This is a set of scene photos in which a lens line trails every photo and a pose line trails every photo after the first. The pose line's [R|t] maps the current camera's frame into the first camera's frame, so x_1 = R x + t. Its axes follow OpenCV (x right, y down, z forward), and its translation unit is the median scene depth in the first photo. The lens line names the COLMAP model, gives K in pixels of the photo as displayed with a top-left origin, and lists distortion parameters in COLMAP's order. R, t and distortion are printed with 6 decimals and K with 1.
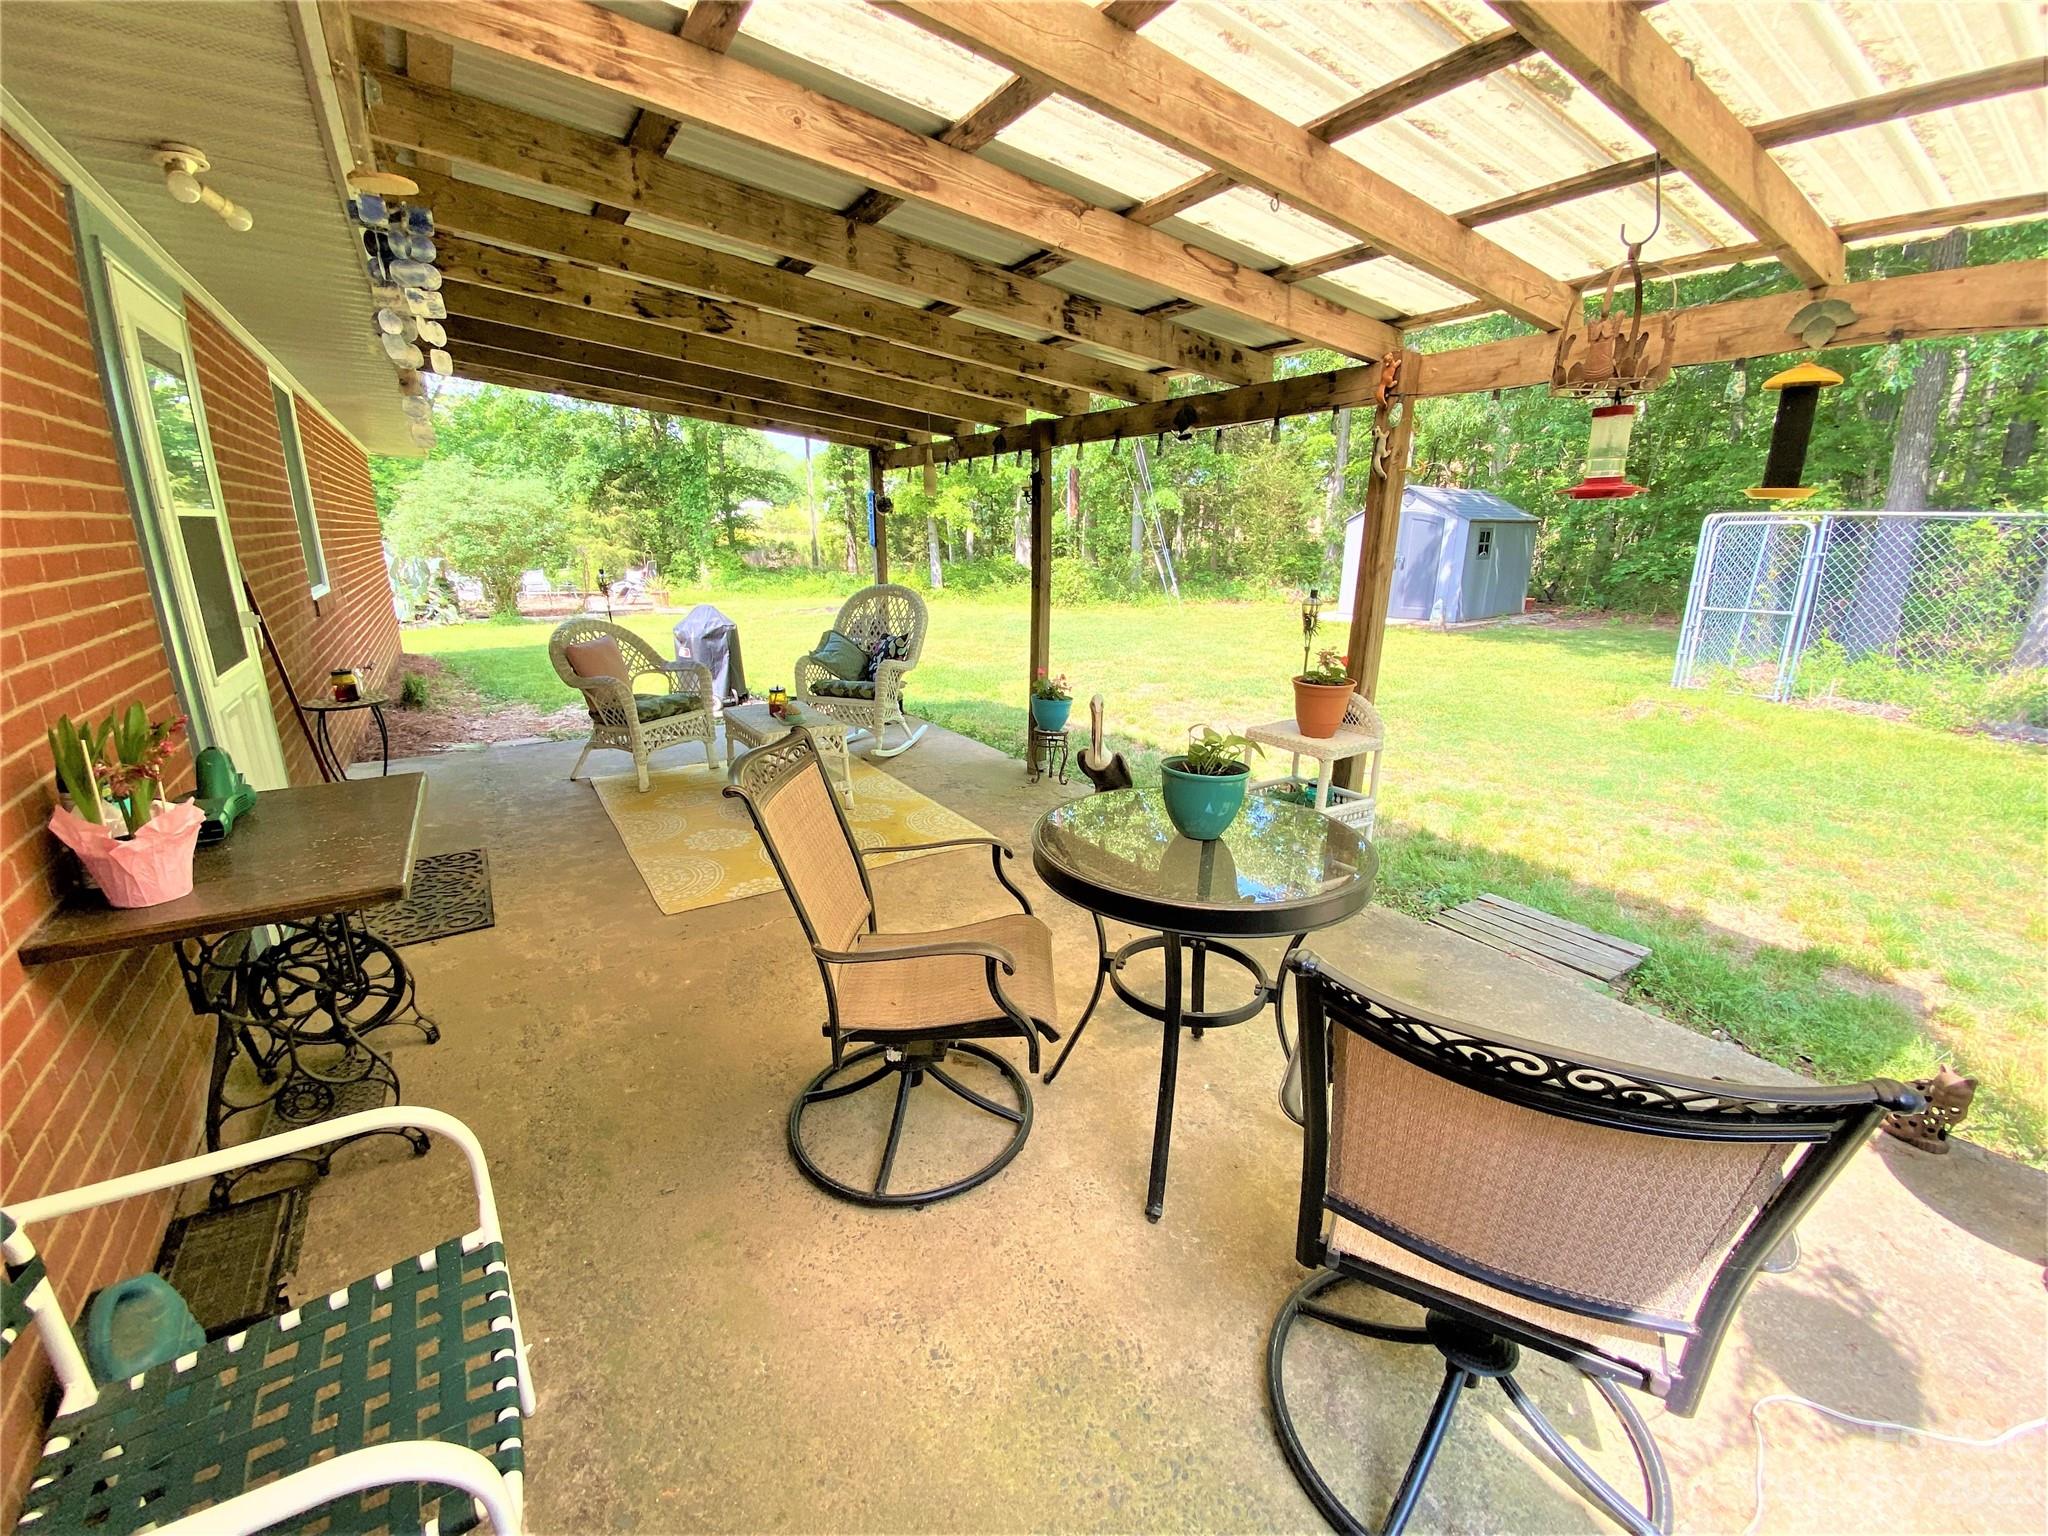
lens RADIAL K [[831.9, 0, 1009.9], [0, 831.9, 763.8], [0, 0, 1]] dist [0.054789, -0.032138]
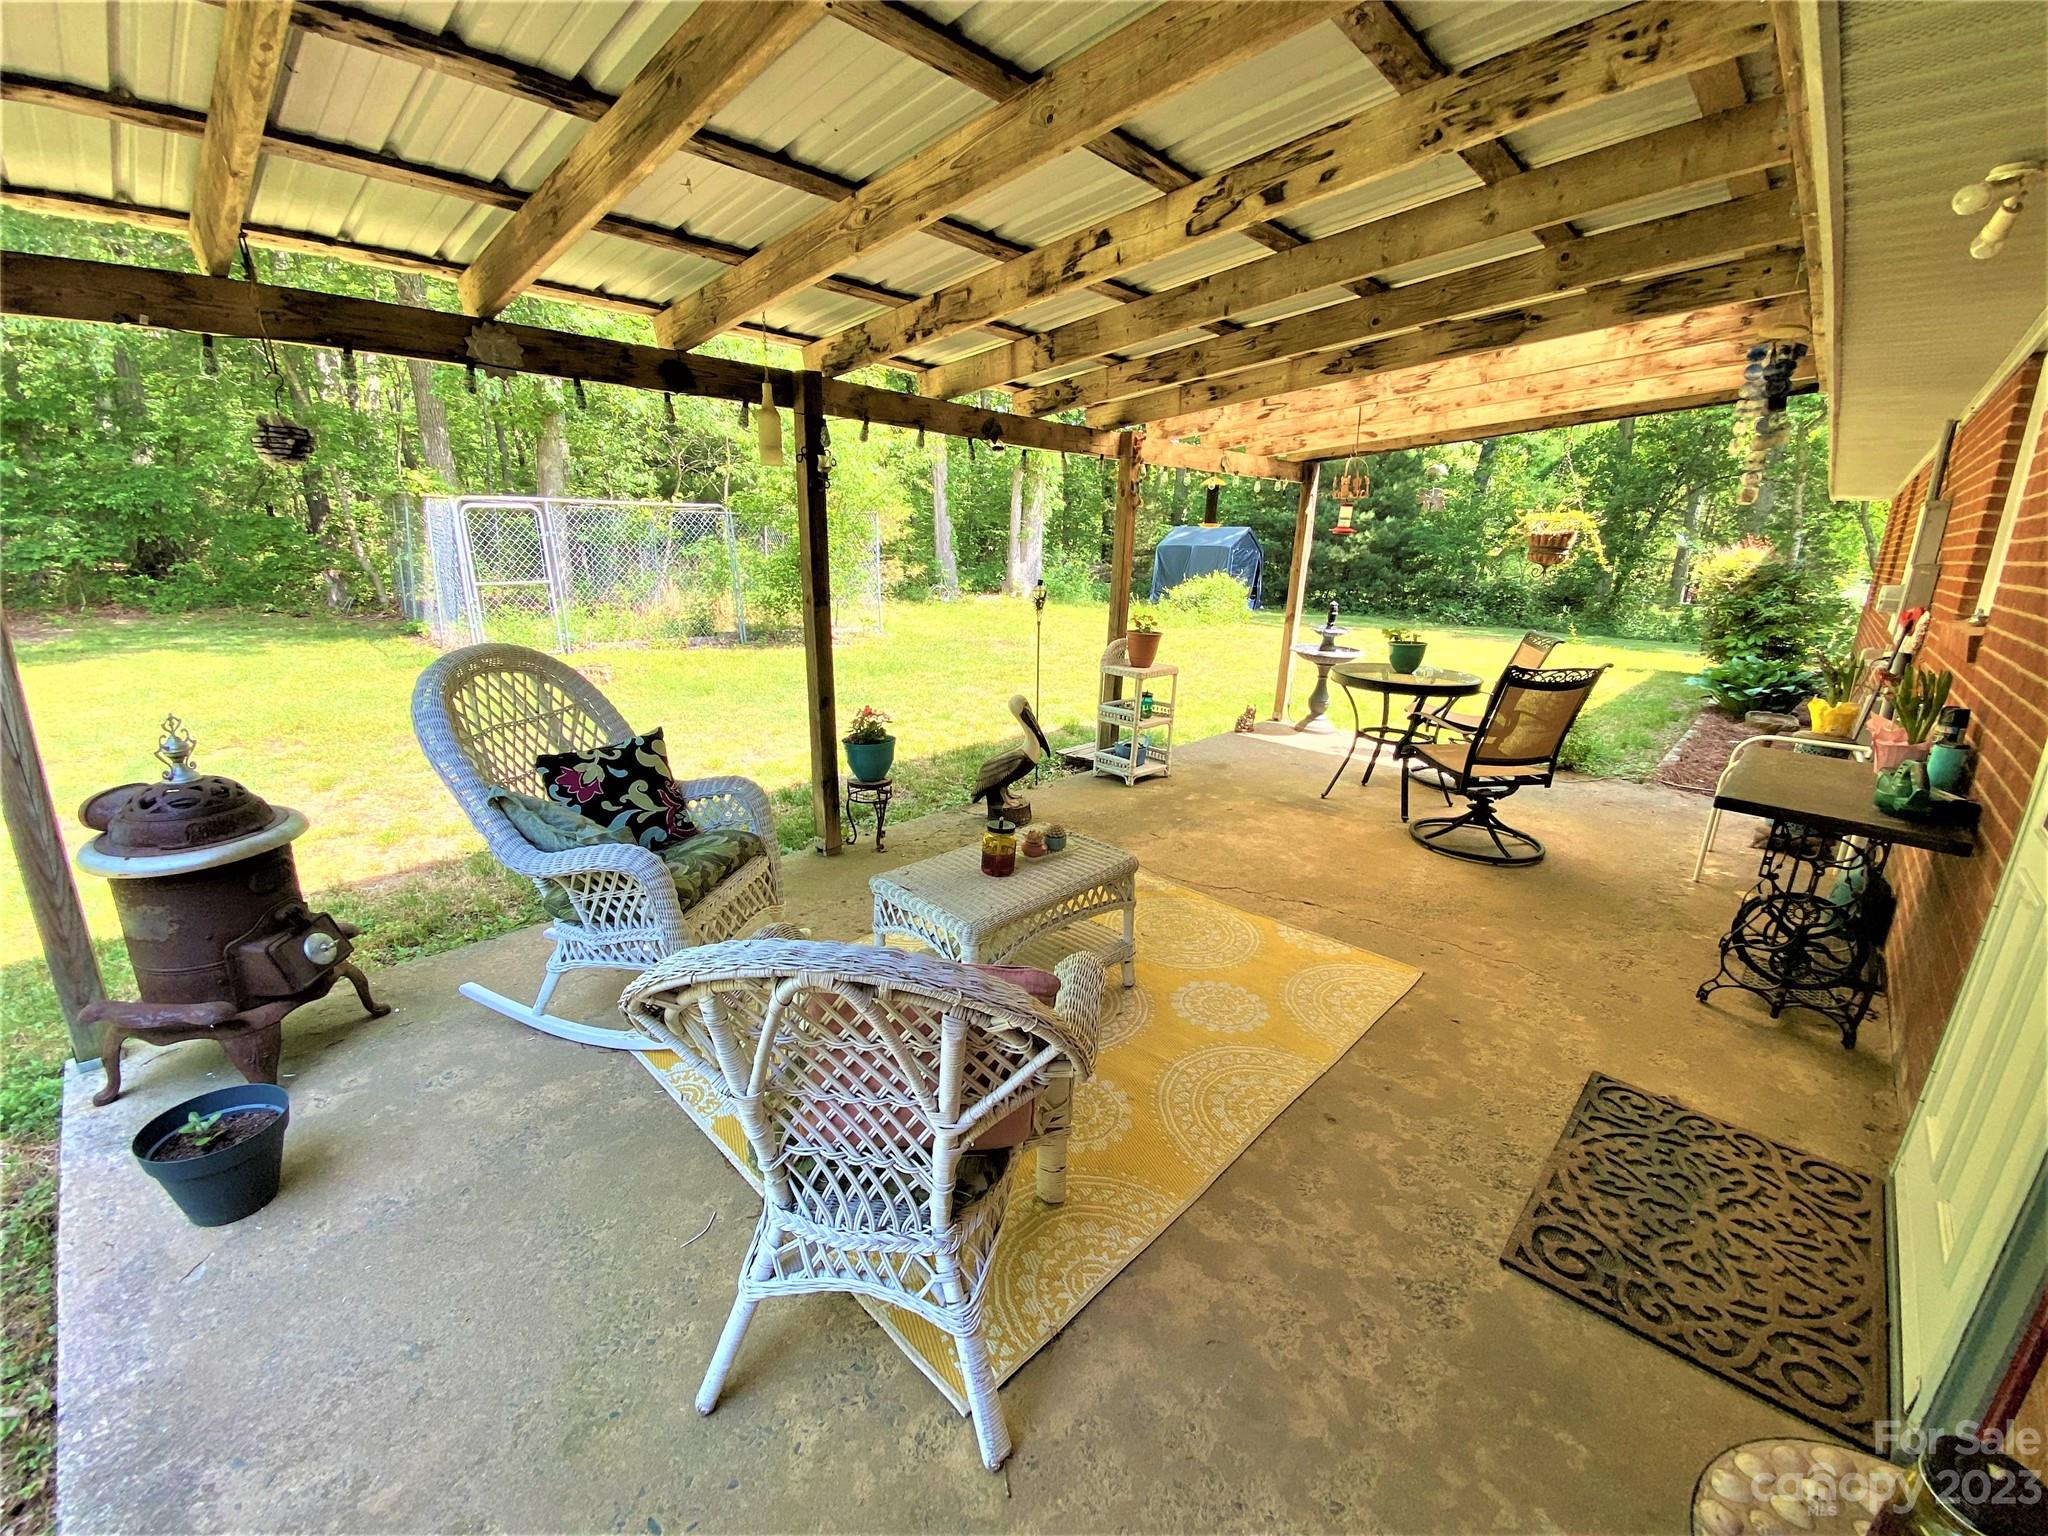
lens RADIAL K [[819.9, 0, 1024.0], [0, 819.9, 768.0], [0, 0, 1]] dist [0.039101, -0.029949]
pose [[-0.237239, -0.273057, 0.932286, -0.779029], [0.236622, 0.914537, 0.328072, -0.297635], [-0.942193, 0.298431, -0.152353, 1.064213]]
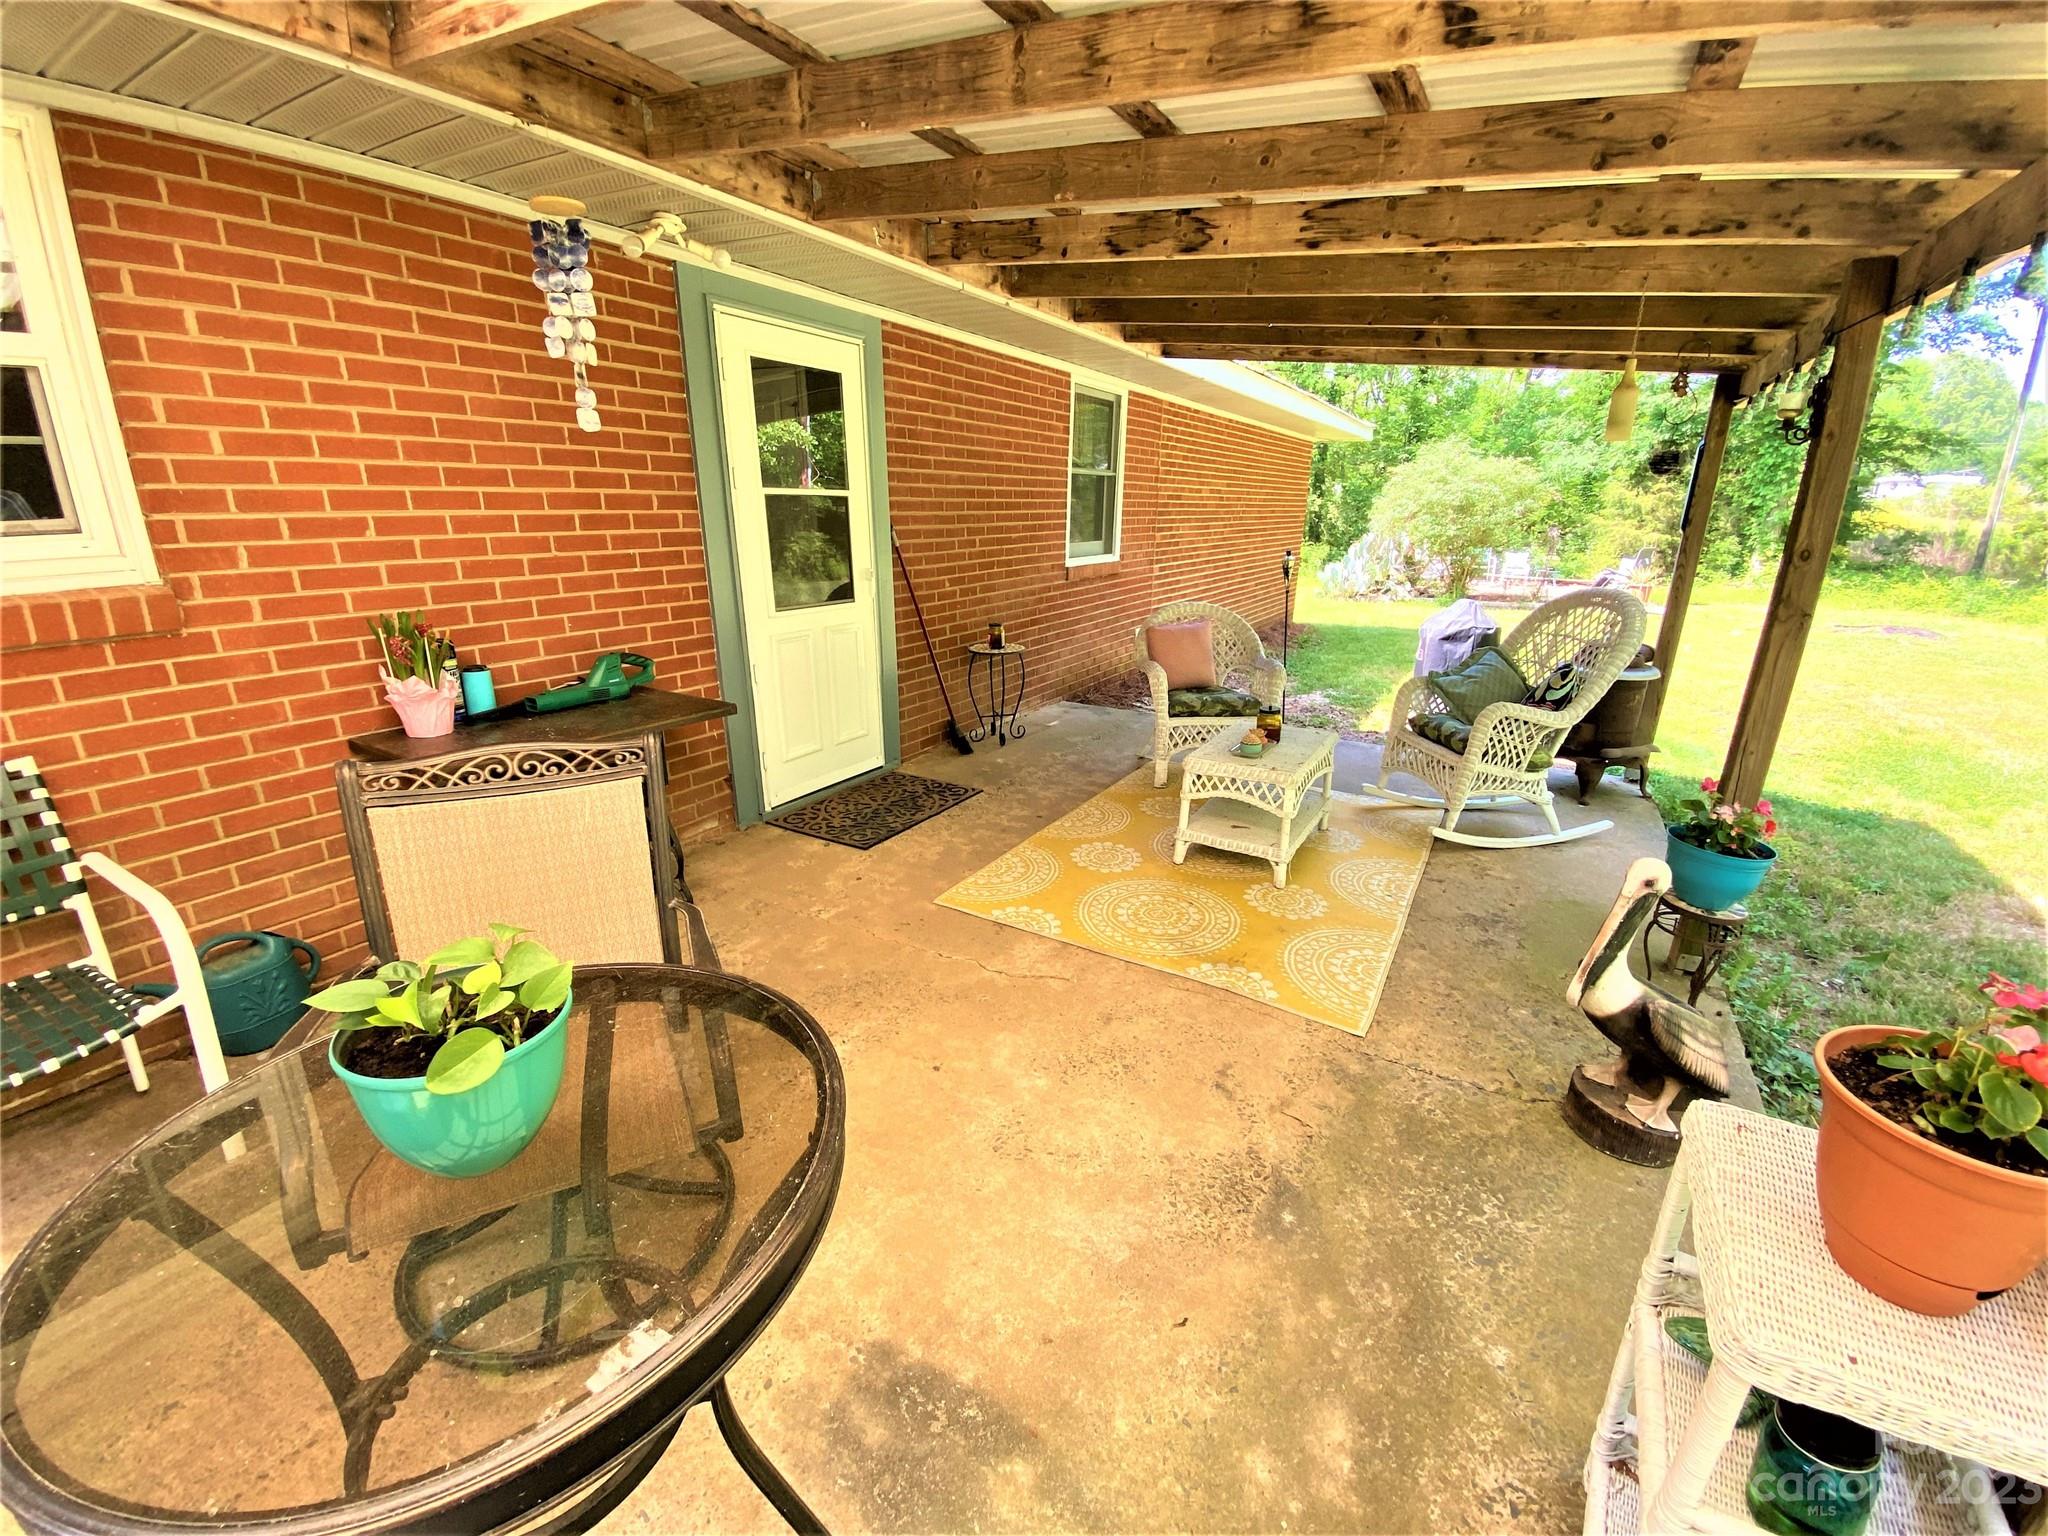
lens RADIAL K [[819.9, 0, 1024.0], [0, 819.9, 768.0], [0, 0, 1]] dist [0.039101, -0.029949]
pose [[0.448109, 0.273865, -0.850997, 0.294057], [-0.248018, 0.952638, 0.175976, -0.116828], [0.858886, 0.132206, 0.494809, 0.430816]]
